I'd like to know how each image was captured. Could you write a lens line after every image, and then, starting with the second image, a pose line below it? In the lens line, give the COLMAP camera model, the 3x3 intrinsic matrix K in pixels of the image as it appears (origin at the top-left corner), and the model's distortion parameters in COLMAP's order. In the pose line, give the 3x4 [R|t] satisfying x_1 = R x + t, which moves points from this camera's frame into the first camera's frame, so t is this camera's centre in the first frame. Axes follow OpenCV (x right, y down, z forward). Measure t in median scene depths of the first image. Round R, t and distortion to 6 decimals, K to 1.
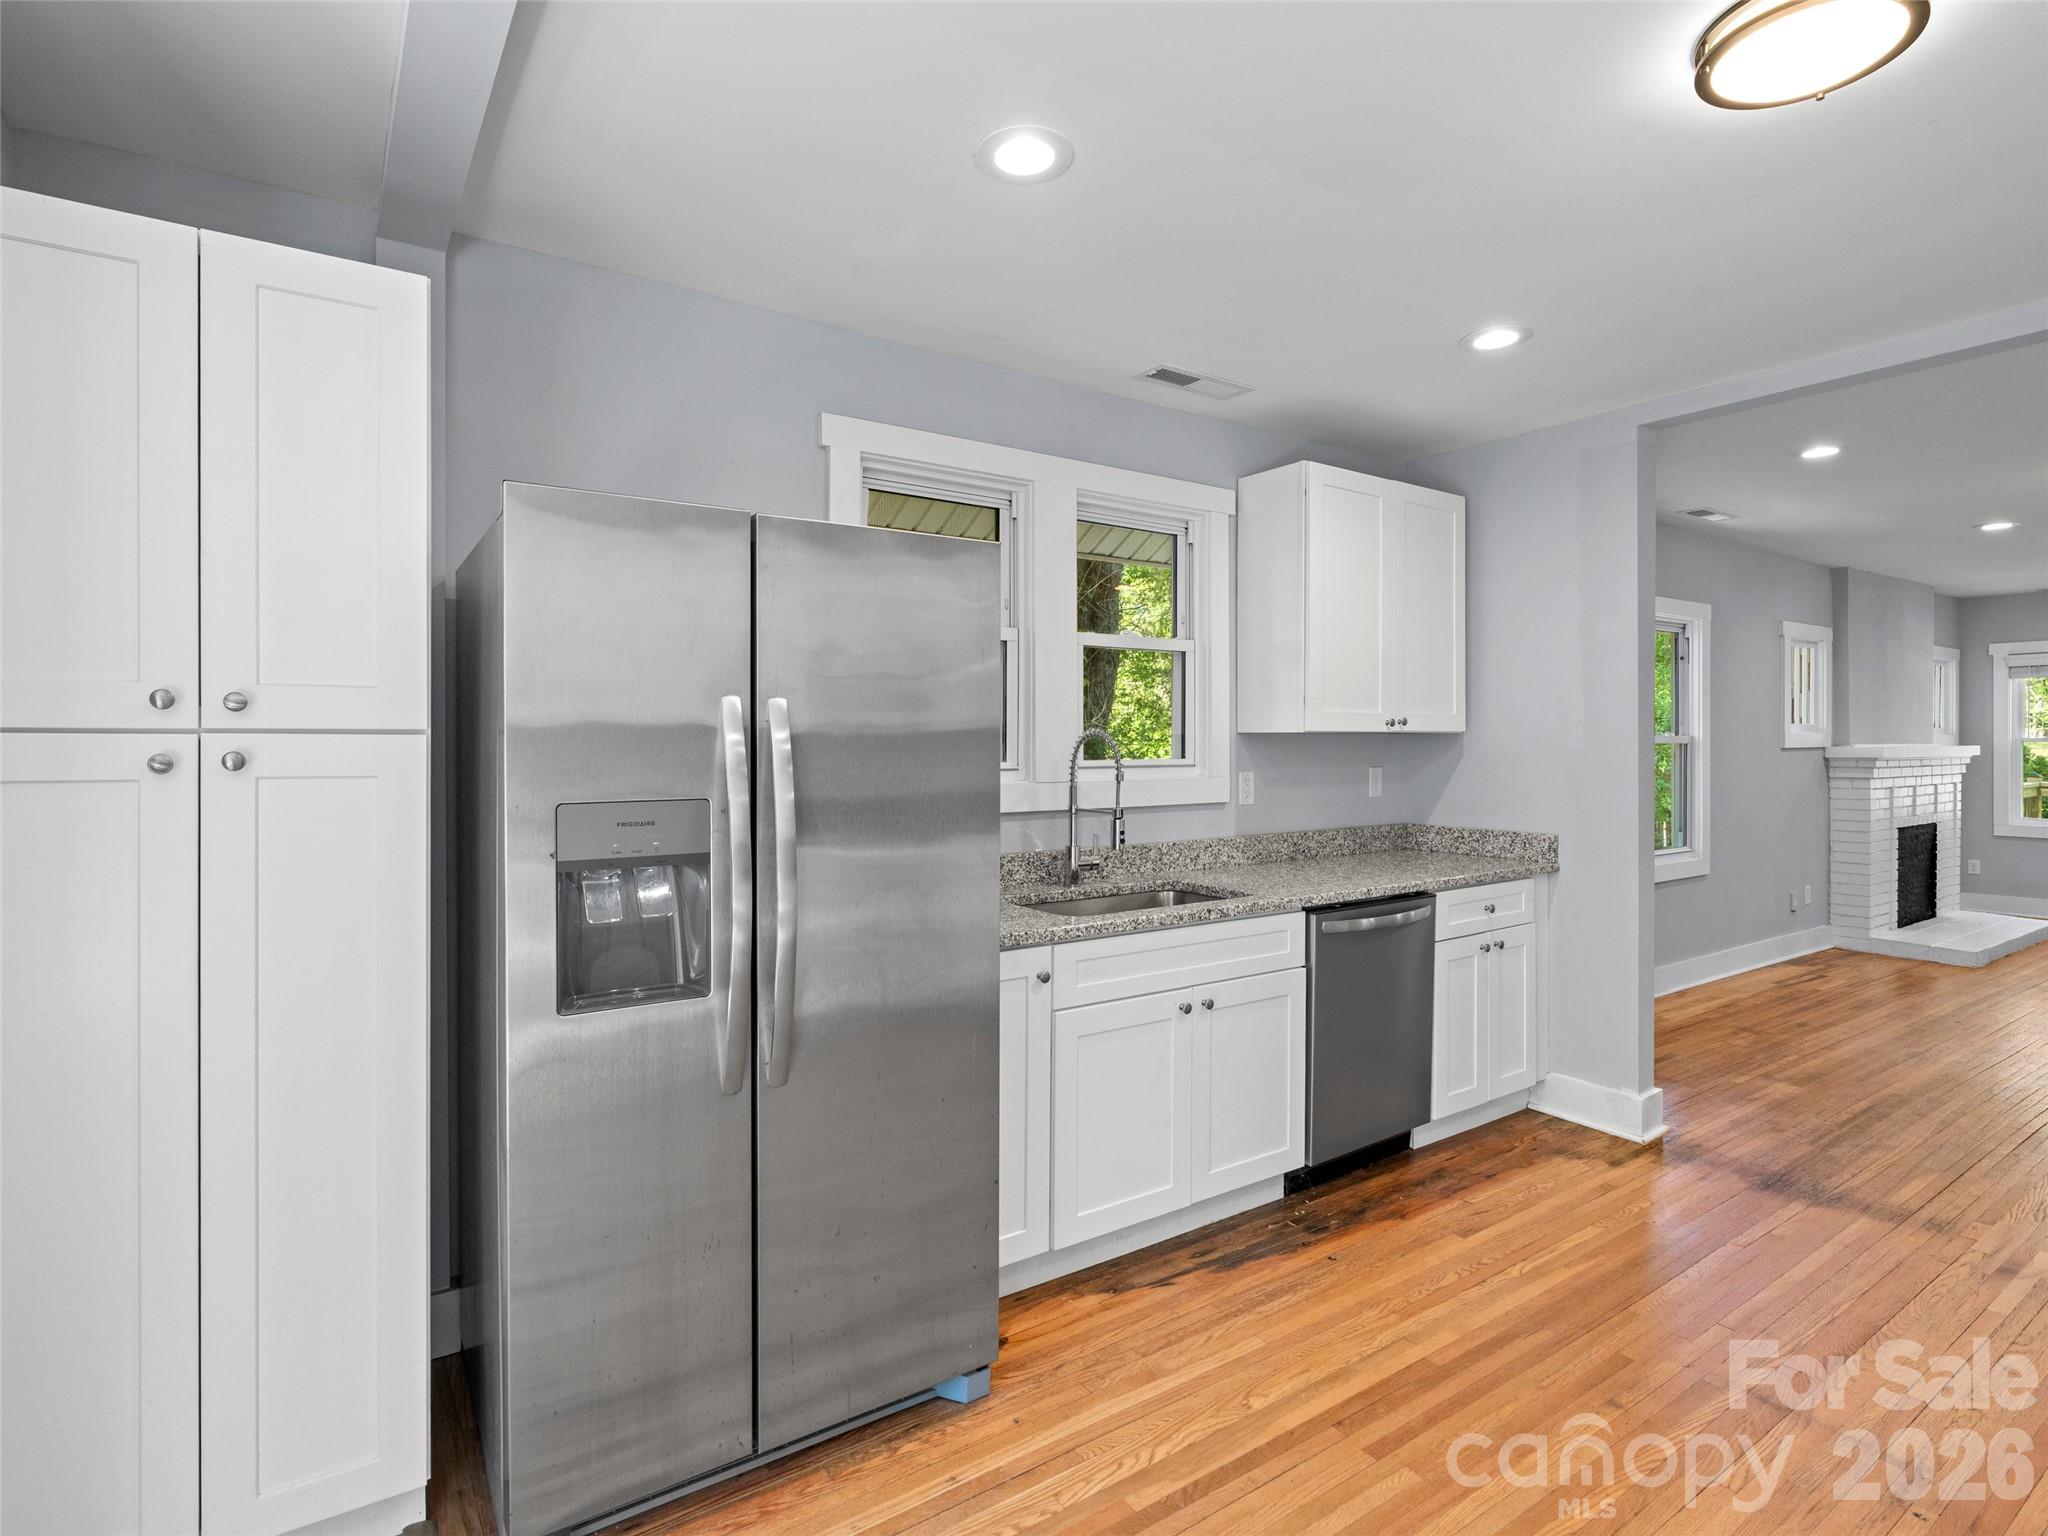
lens RADIAL K [[1037.2, 0, 1013.9], [0, 1037.2, 748.5], [0, 0, 1]] dist [-0.014364, 0.005556]
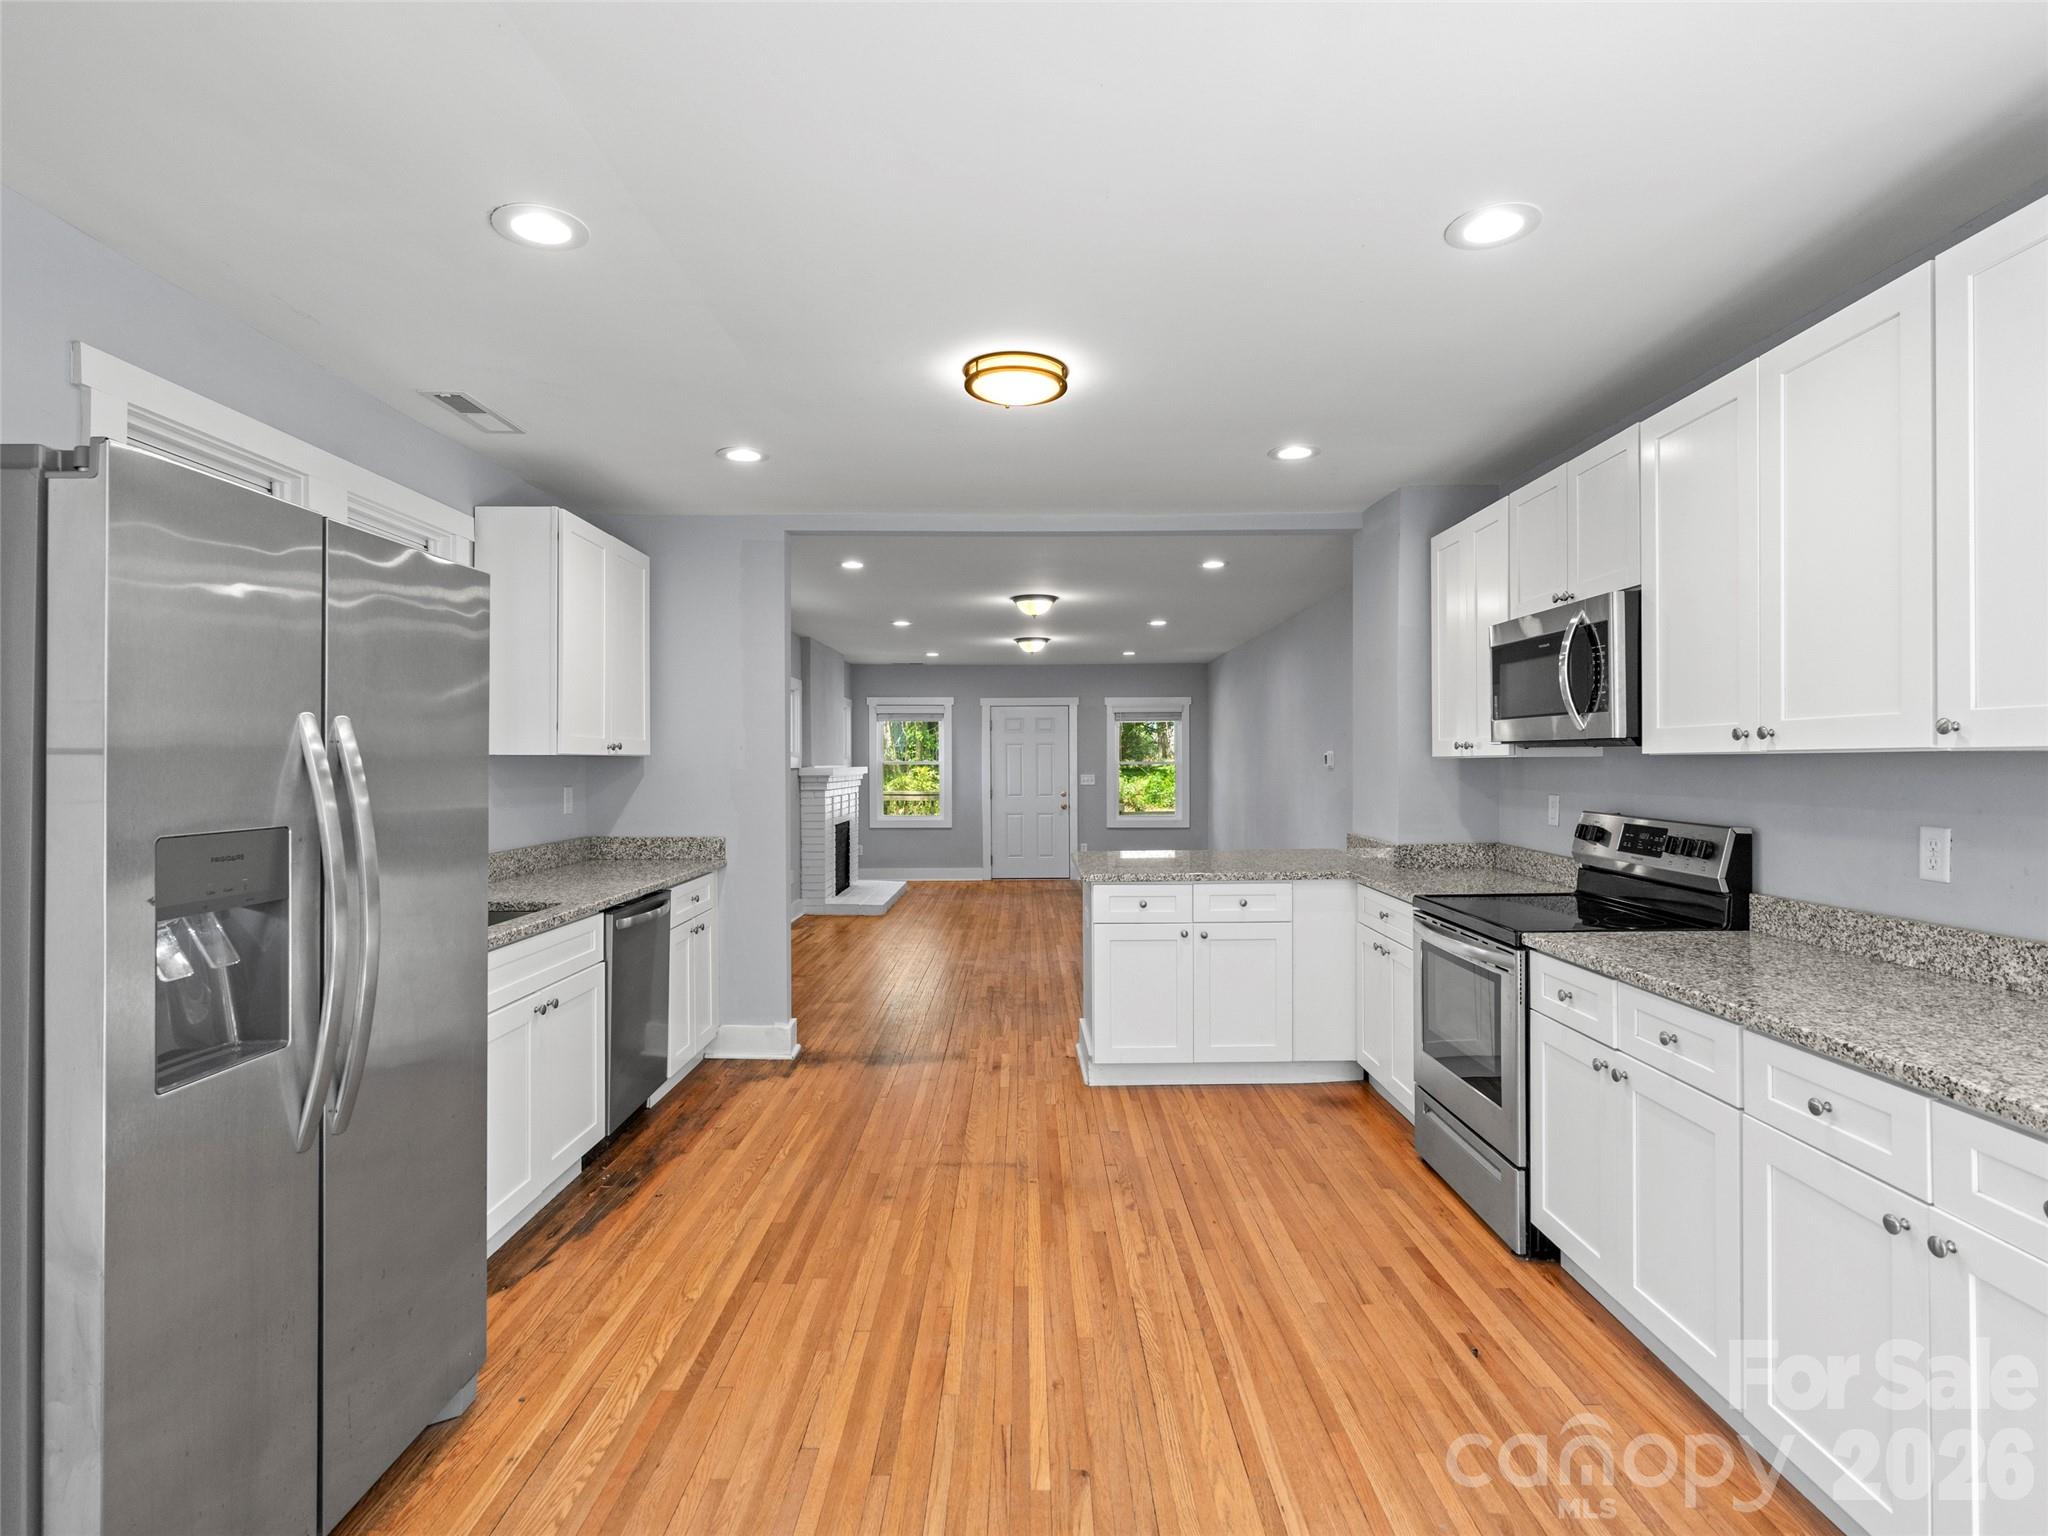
lens RADIAL K [[1037.2, 0, 1016.6], [0, 1037.2, 763.4], [0, 0, 1]] dist [-0.014364, 0.005556]
pose [[0.562597, 0.001078, 0.826730, -0.379435], [0.004678, 0.999979, -0.004487, 0.000084], [-0.826718, 0.006392, 0.562581, -0.017284]]
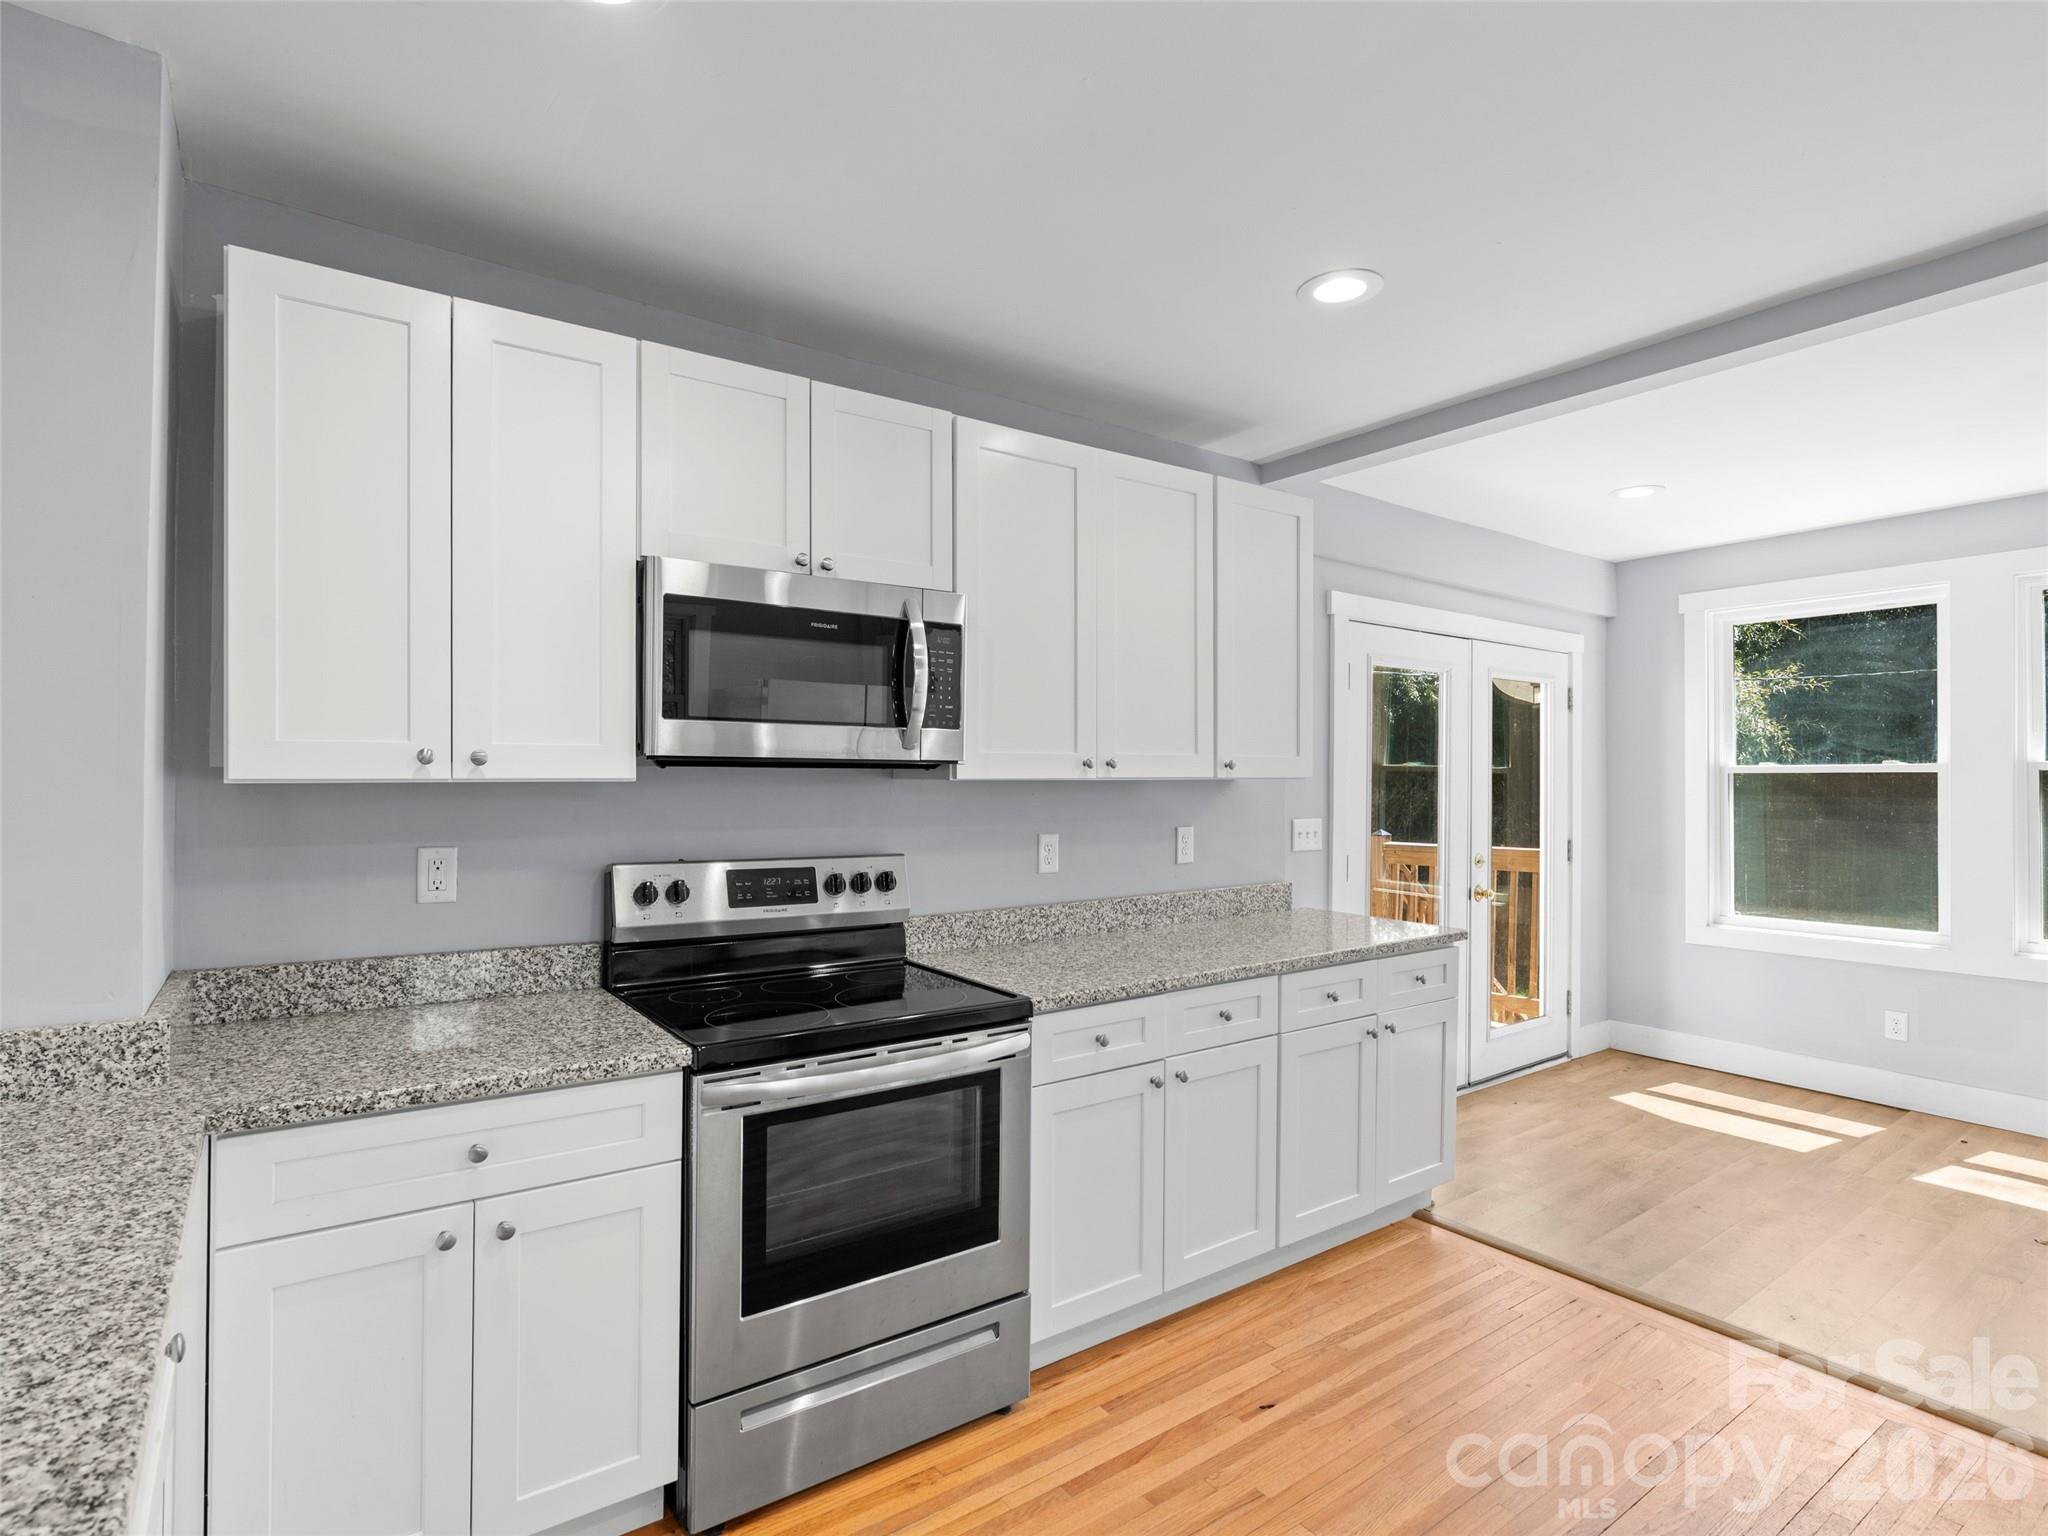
lens RADIAL K [[1037.2, 0, 1019.1], [0, 1037.2, 775.3], [0, 0, 1]] dist [-0.014364, 0.005556]
pose [[-0.999632, 0.000812, -0.027123, 0.598636], [0.000705, 0.999992, 0.003958, -0.015225], [0.027126, 0.003938, -0.999624, 0.824042]]
